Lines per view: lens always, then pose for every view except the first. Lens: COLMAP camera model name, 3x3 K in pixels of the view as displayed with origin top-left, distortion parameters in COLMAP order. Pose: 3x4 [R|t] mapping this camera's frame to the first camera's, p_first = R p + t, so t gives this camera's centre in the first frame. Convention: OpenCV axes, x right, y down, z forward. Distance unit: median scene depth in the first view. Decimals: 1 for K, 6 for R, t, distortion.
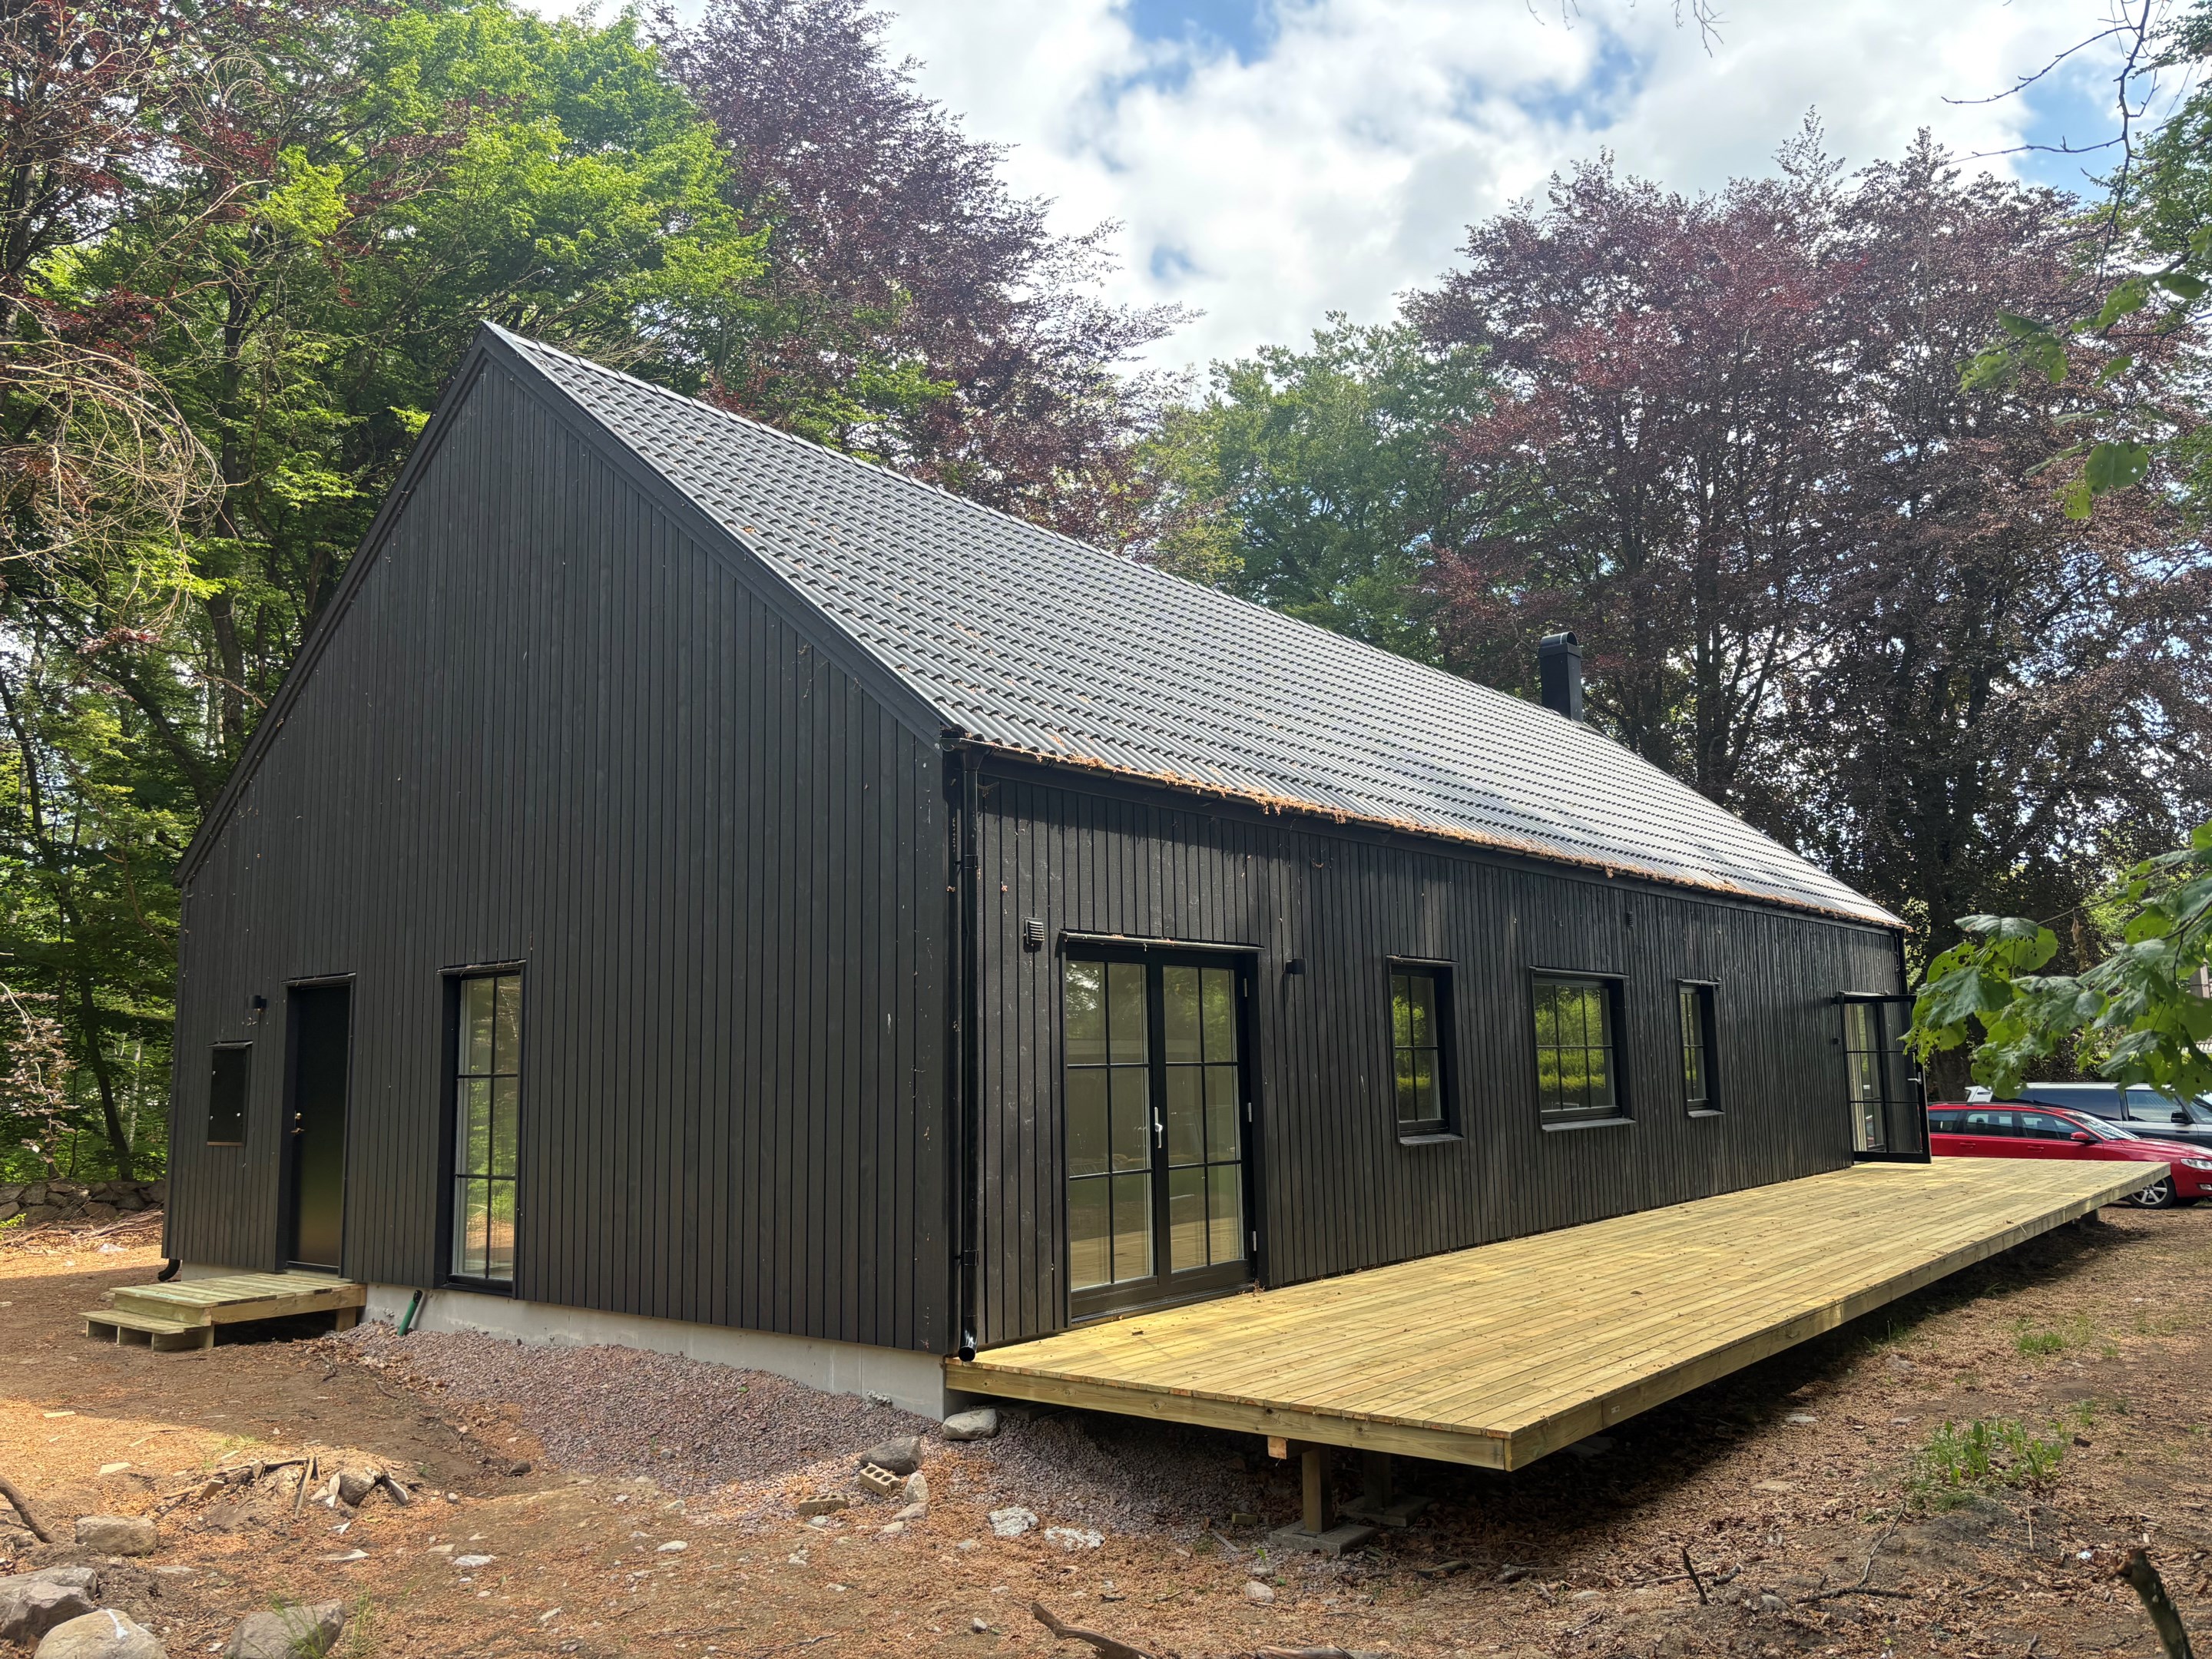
lens RADIAL K [[1679.1, 0, 1106.0], [0, 1679.1, 829.5], [0, 0, 1]] dist [0.024338, 0.001326]
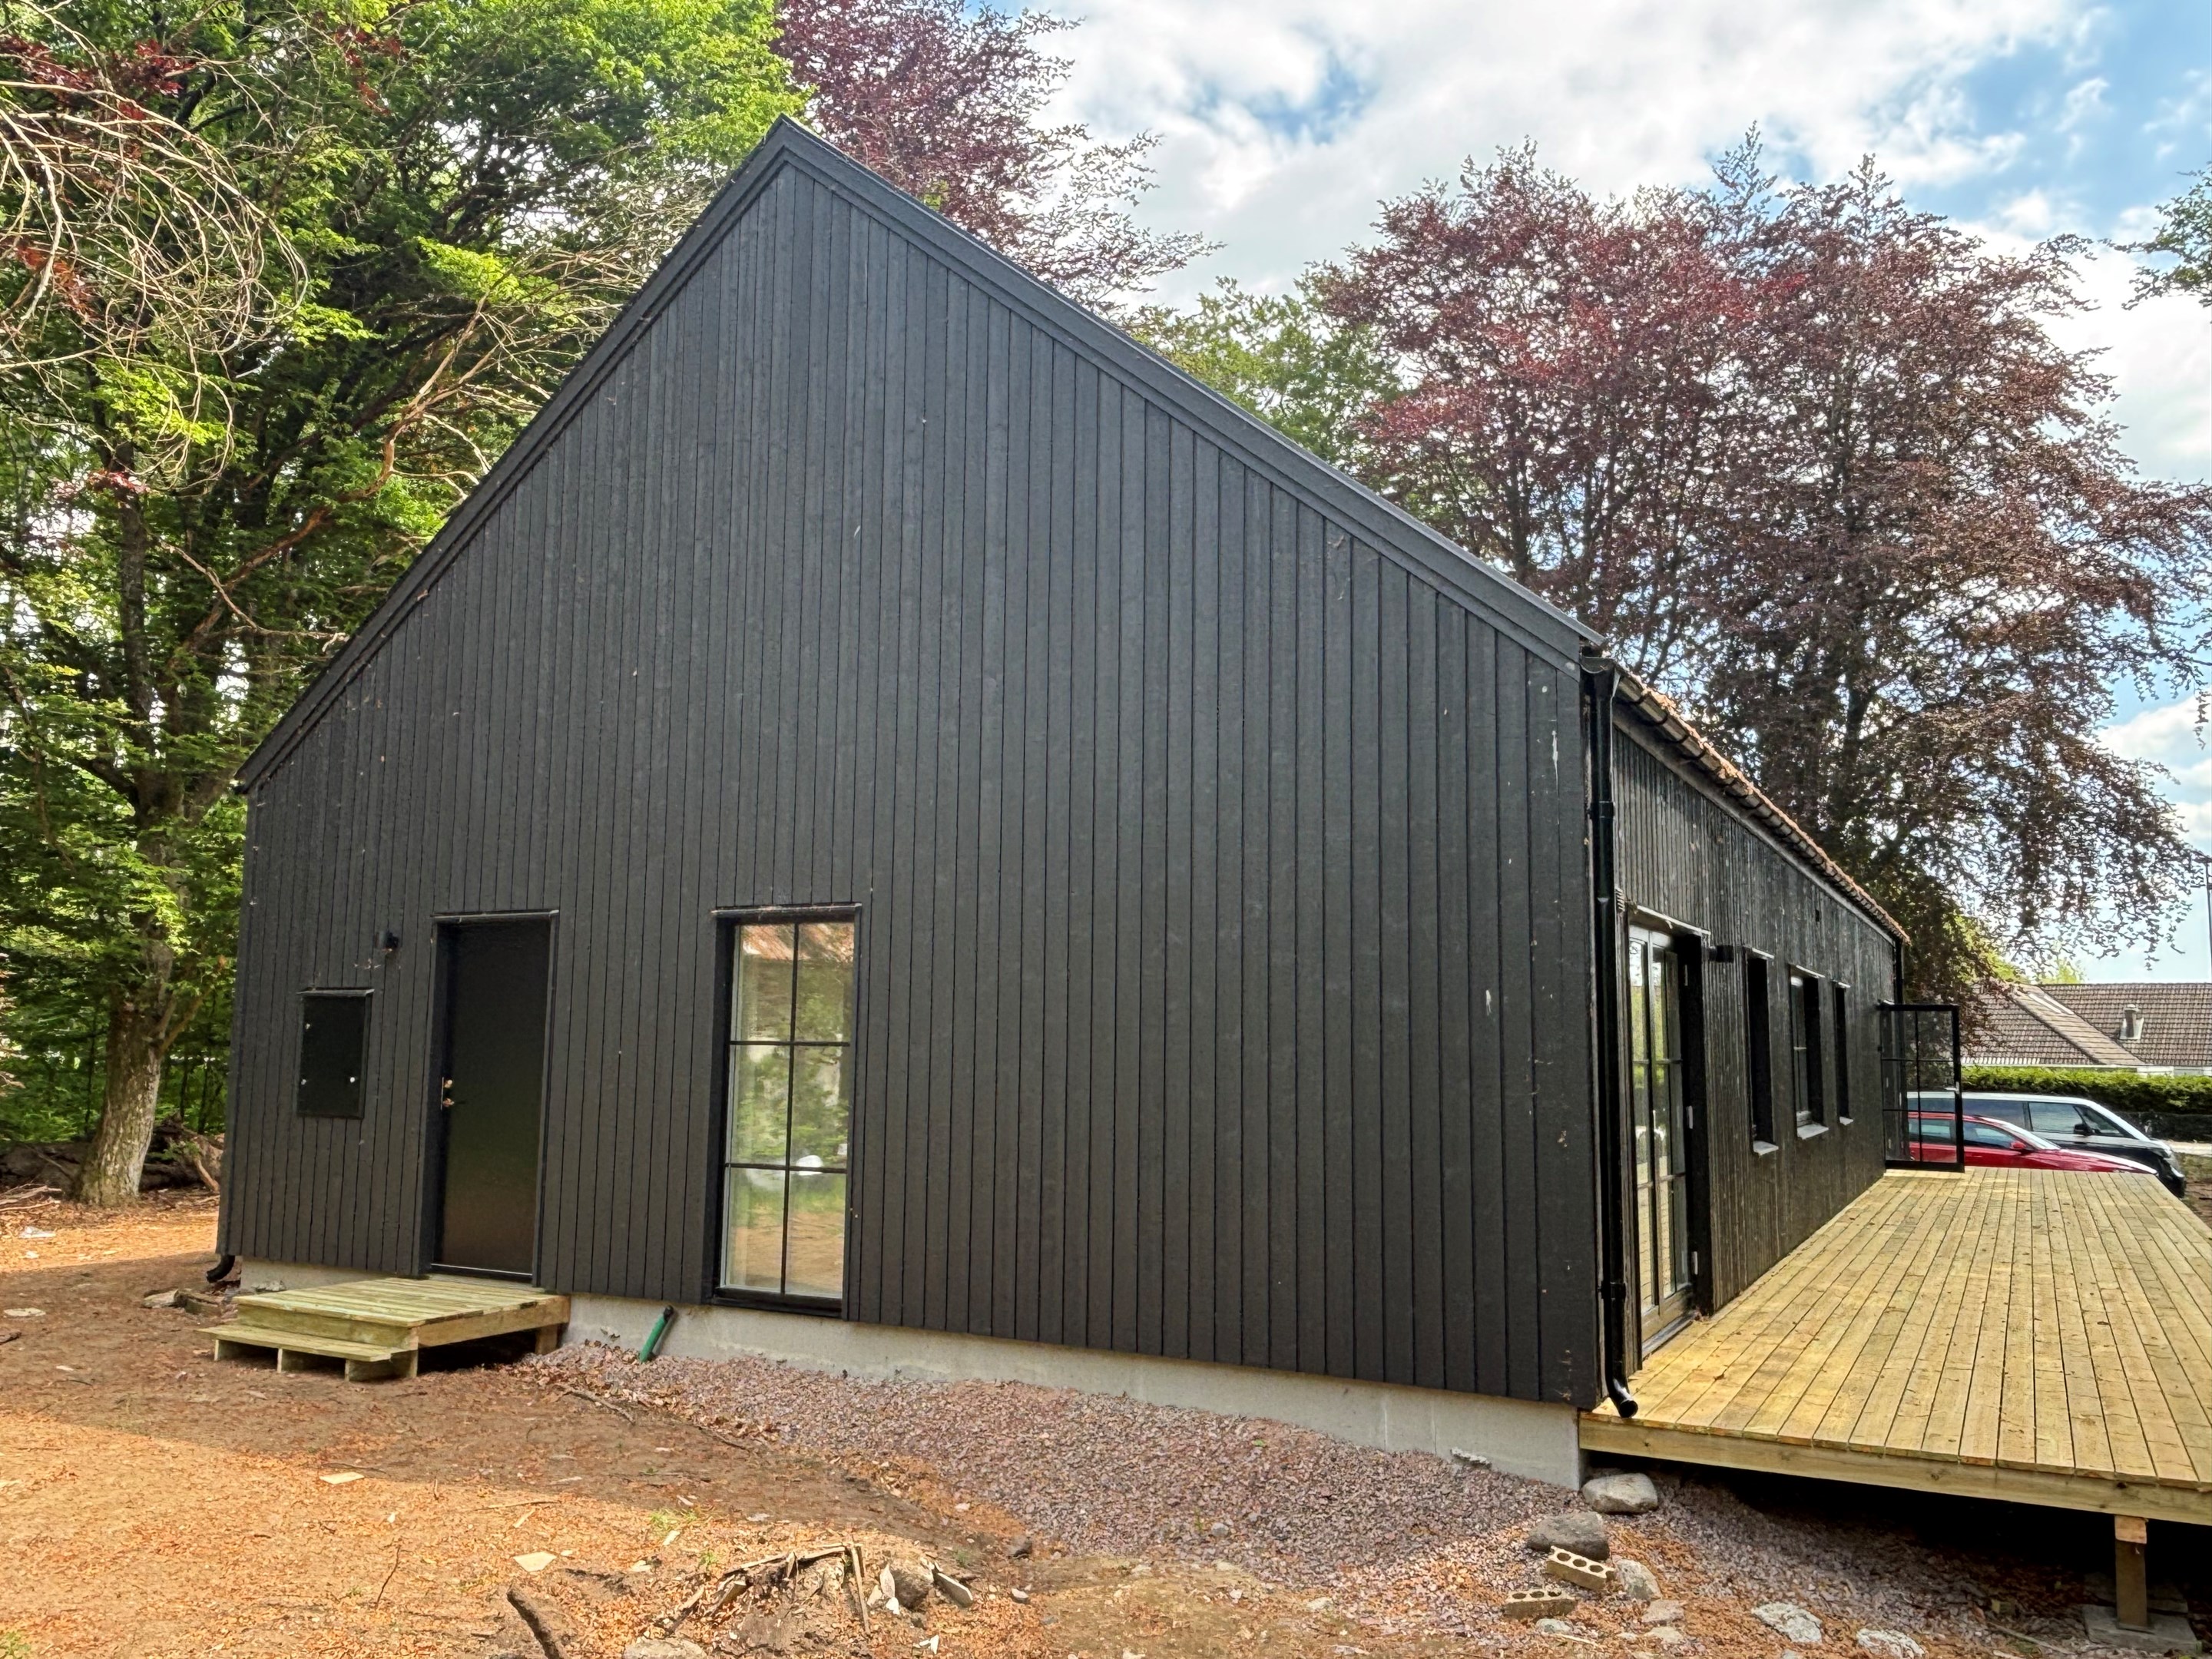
lens RADIAL K [[1693.4, 0, 1105.4], [0, 1693.4, 839.4], [0, 0, 1]] dist [0.047404, -0.069529]
pose [[0.983340, 0.053742, 0.173650, -0.353572], [-0.056920, 0.998289, 0.013366, 0.027229], [-0.172635, -0.023027, 0.984717, 0.166764]]
